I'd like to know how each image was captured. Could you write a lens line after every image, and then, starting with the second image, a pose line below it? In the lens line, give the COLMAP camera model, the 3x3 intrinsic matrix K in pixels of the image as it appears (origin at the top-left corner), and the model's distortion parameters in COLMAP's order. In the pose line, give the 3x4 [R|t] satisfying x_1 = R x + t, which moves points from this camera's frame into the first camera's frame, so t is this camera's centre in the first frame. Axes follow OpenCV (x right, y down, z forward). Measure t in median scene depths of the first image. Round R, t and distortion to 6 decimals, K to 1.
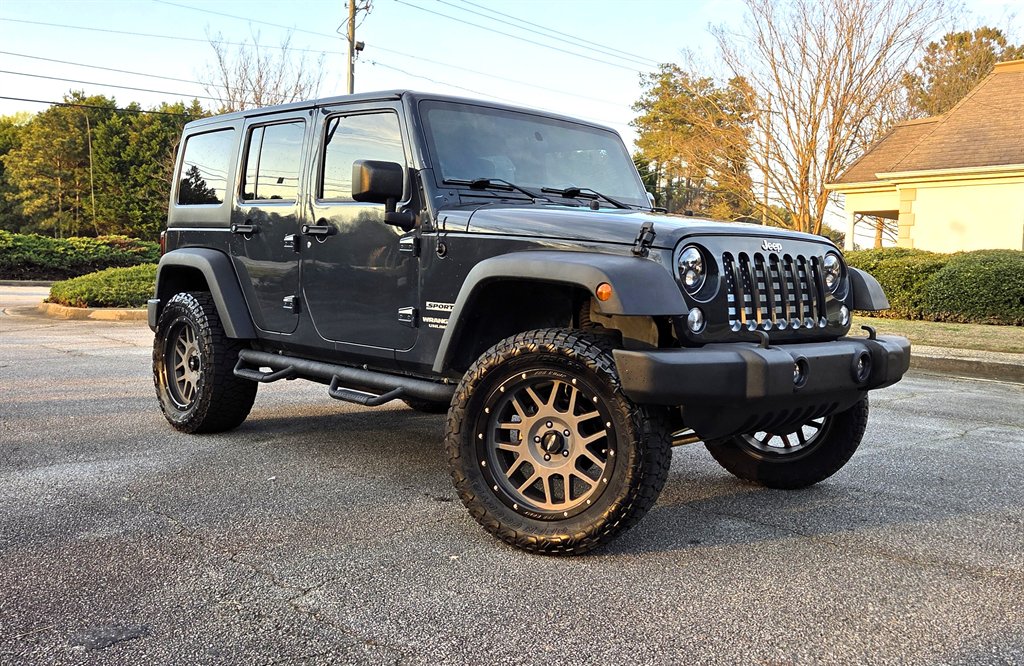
lens RADIAL K [[911.1, 0, 571.6], [0, 911.1, 324.3], [0, 0, 1]] dist [0.071934, -0.068274]
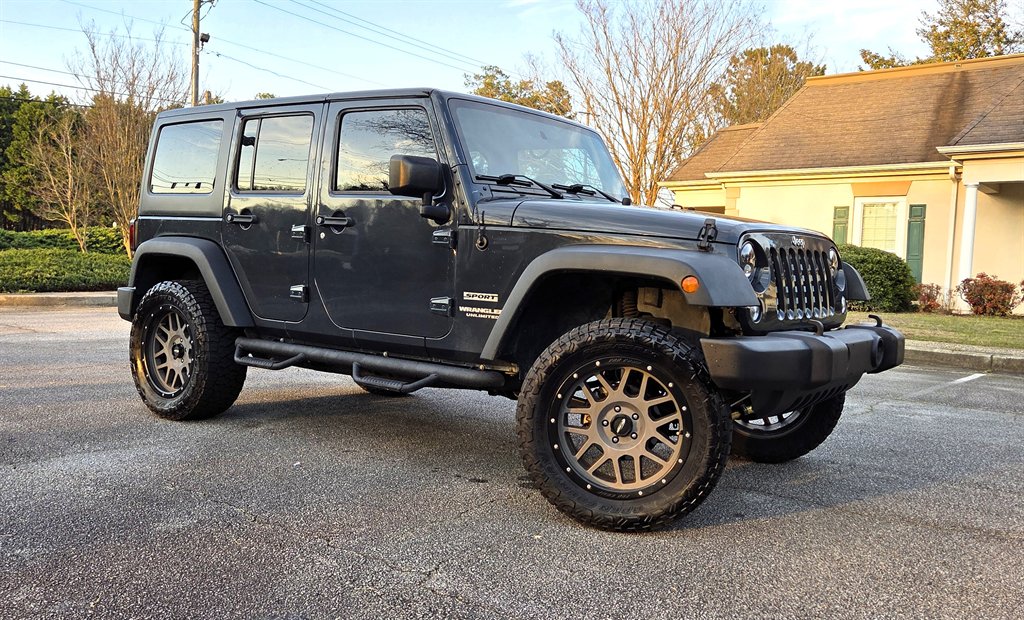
lens RADIAL K [[851.7, 0, 512.0], [0, 851.7, 310.0], [0, 0, 1]] dist [0.064664, -0.051797]
pose [[0.991887, -0.000547, 0.127120, -0.230013], [0.000311, 0.999998, 0.001875, -0.005924], [-0.127120, -0.001820, 0.991886, 0.026659]]
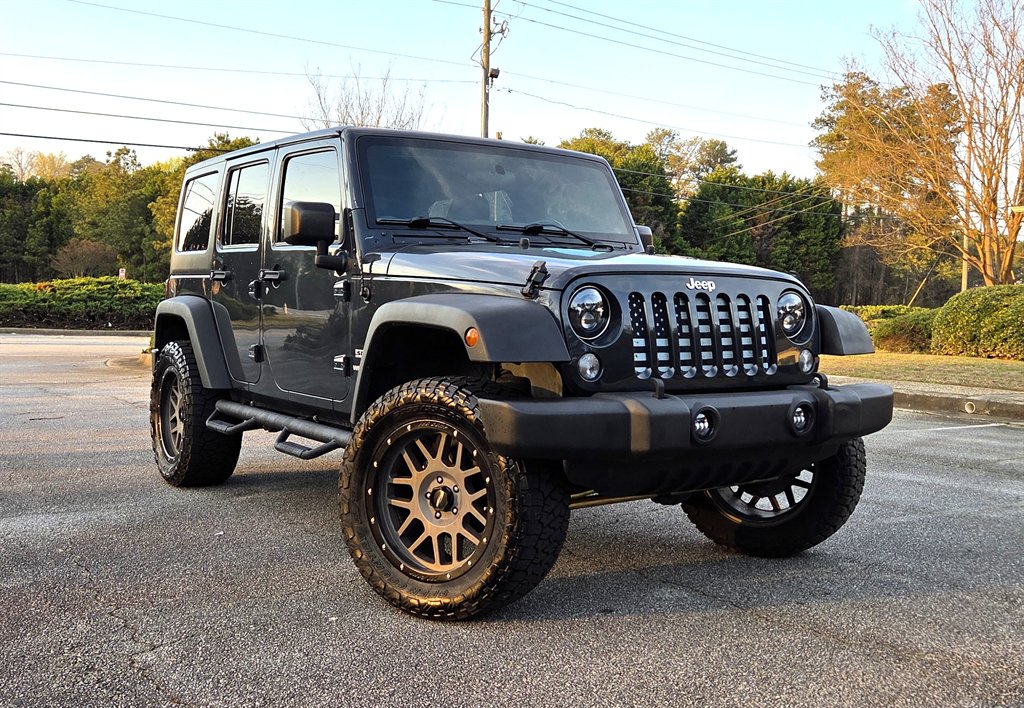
lens RADIAL K [[1018.0, 0, 577.4], [0, 1018.0, 363.3], [0, 0, 1]] dist [0.067133, -0.014405]
pose [[0.987417, -0.005316, -0.158048, 0.236672], [0.003696, 0.999938, -0.010542, 0.001952], [0.158095, 0.009826, 0.987375, -0.008220]]
